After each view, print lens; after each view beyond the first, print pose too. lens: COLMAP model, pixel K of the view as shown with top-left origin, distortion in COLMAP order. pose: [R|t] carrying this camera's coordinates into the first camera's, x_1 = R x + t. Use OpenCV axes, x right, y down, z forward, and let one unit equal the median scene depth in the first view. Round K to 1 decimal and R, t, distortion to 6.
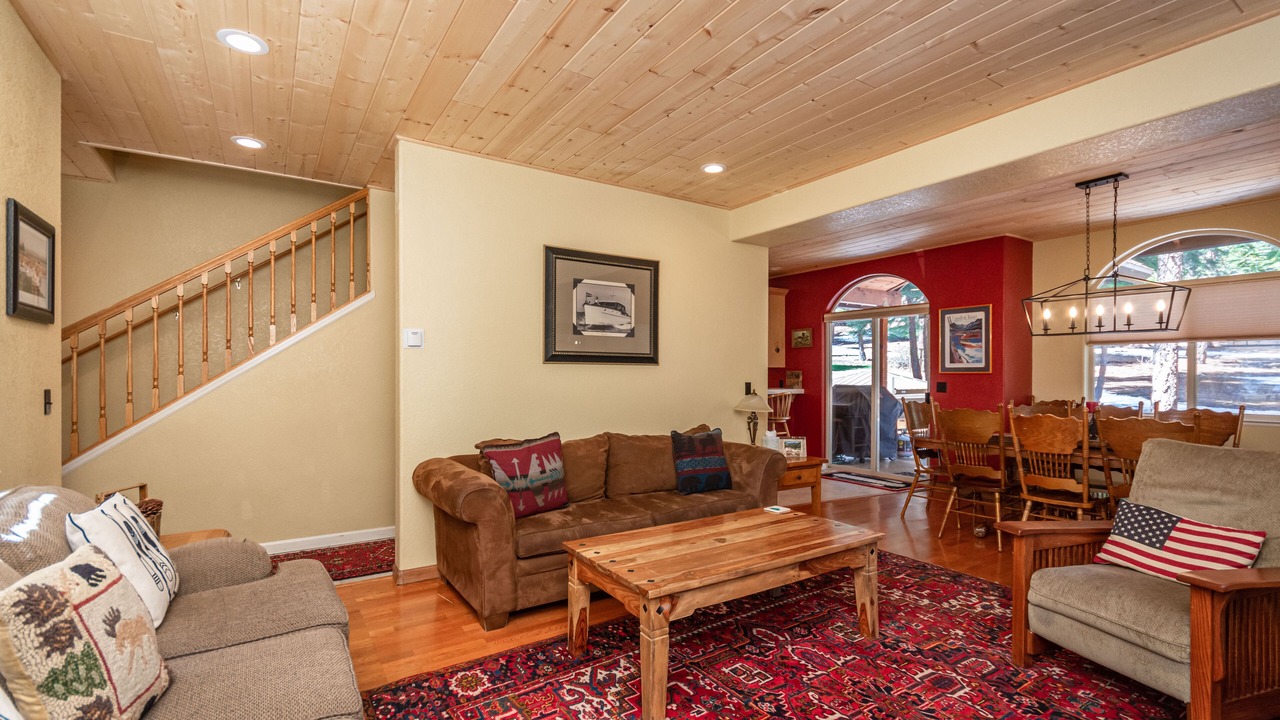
lens RADIAL K [[570.3, 0, 651.4], [0, 570.3, 369.4], [0, 0, 1]] dist [0.000701, 0.000552]
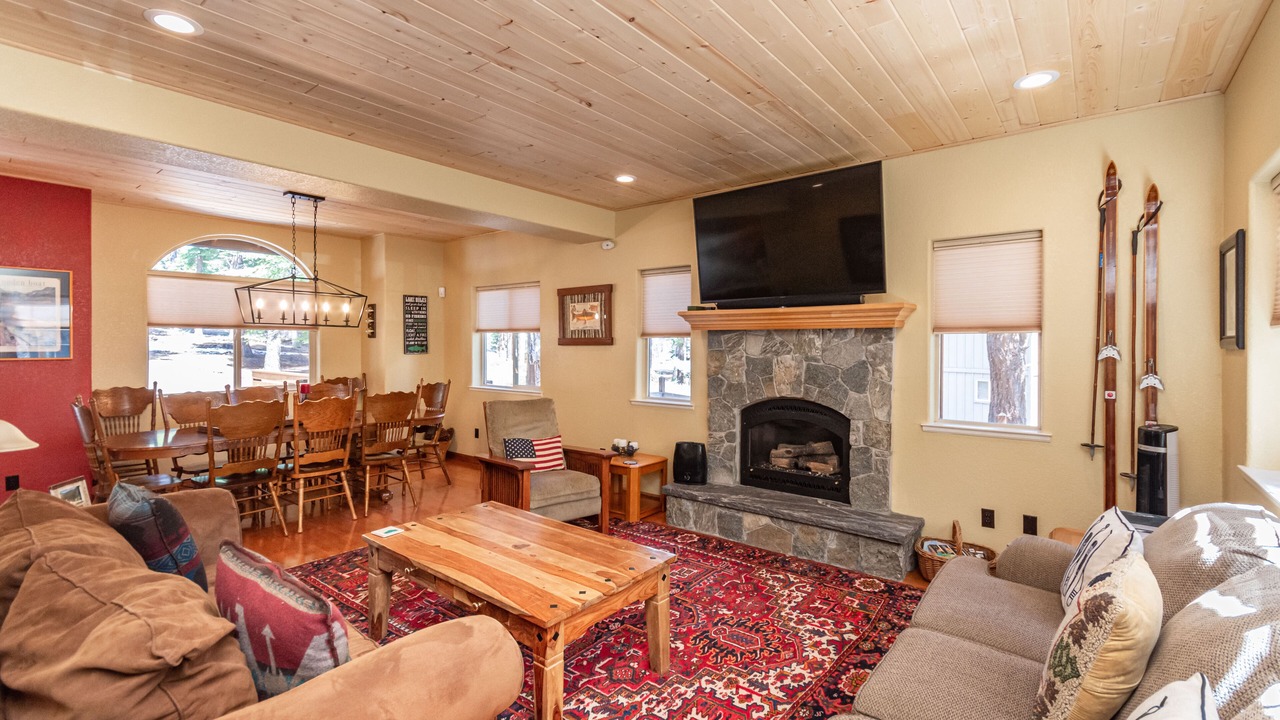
lens RADIAL K [[570.3, 0, 648.1], [0, 570.3, 353.3], [0, 0, 1]] dist [0.000701, 0.000552]
pose [[-0.312980, -0.016836, 0.949610, -0.882174], [-0.011027, 0.999840, 0.014093, -0.049229], [-0.949696, -0.006060, -0.313116, 1.111432]]
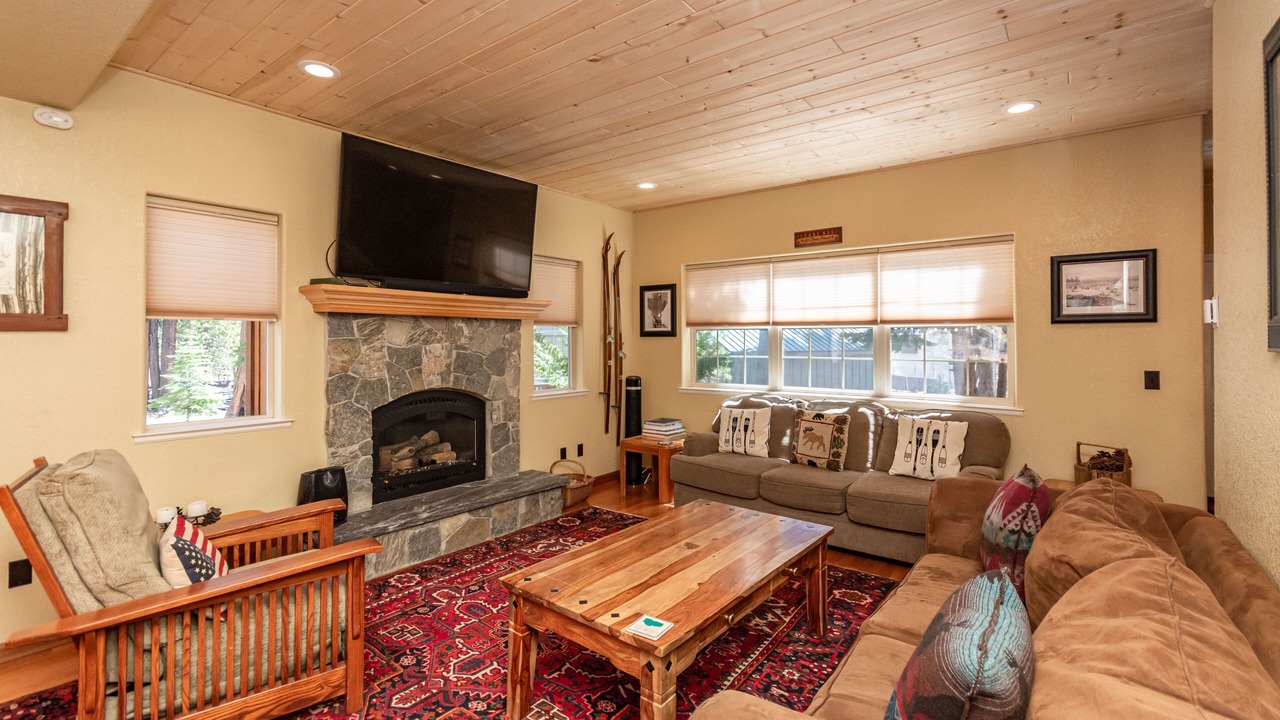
lens RADIAL K [[570.3, 0, 659.5], [0, 570.3, 334.2], [0, 0, 1]] dist [0.000701, 0.000552]
pose [[-0.940678, -0.006515, -0.339237, 0.488775], [-0.001089, 0.999868, -0.016180, -0.027532], [0.339298, -0.014851, -0.940562, 1.871890]]
